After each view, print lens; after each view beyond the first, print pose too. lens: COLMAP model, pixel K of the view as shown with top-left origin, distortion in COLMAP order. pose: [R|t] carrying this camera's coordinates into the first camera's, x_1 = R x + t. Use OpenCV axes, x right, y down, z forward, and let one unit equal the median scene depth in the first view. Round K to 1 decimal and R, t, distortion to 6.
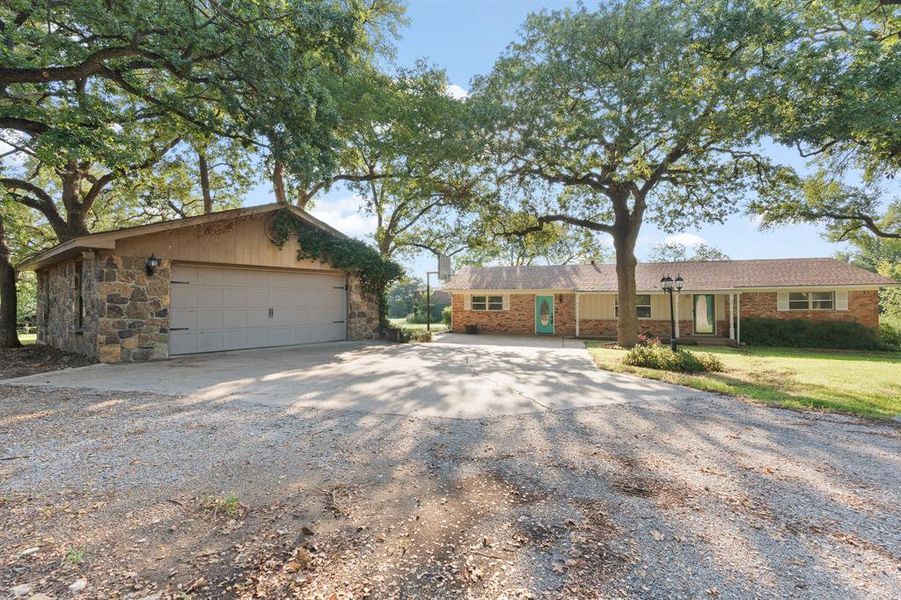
lens RADIAL K [[411.6, 0, 451.9], [0, 411.6, 296.8], [0, 0, 1]] dist [-0.003196, 0.001374]
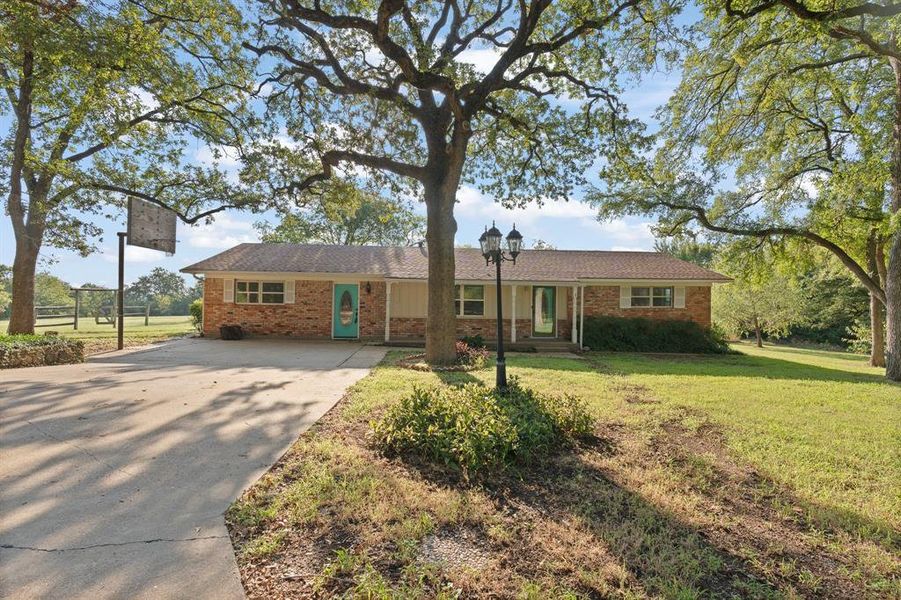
lens RADIAL K [[411.6, 0, 450.7], [0, 411.6, 305.6], [0, 0, 1]] dist [-0.003196, 0.001374]
pose [[0.942213, 0.012155, 0.334794, 0.175604], [-0.021517, 0.999474, 0.024269, 0.015595], [-0.334323, -0.030070, 0.941979, 0.309841]]
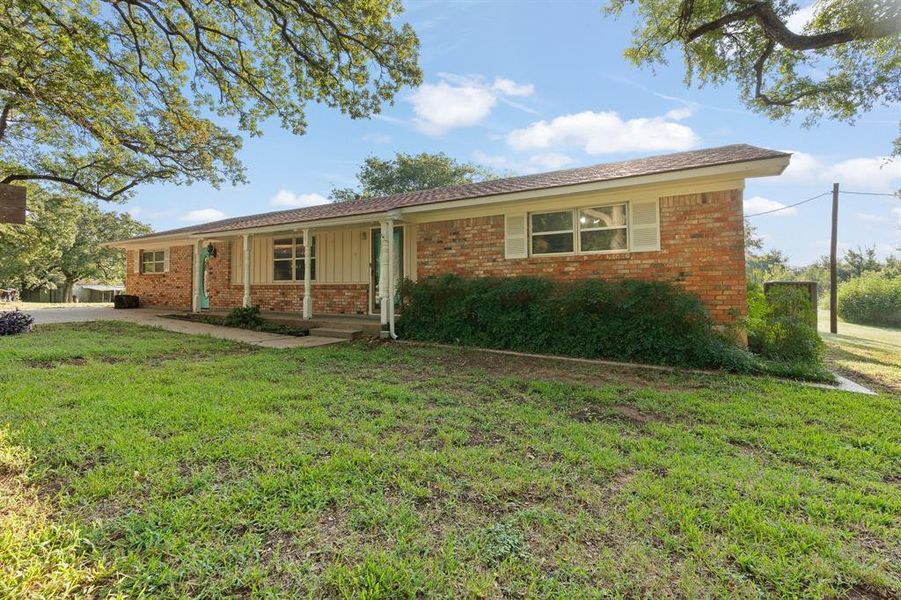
lens RADIAL K [[411.6, 0, 460.5], [0, 411.6, 281.4], [0, 0, 1]] dist [-0.003196, 0.001374]
pose [[0.966804, -0.015250, -0.255064, 0.829794], [0.026221, 0.998869, 0.039666, 0.038062], [0.254171, -0.045038, 0.966110, 0.562285]]
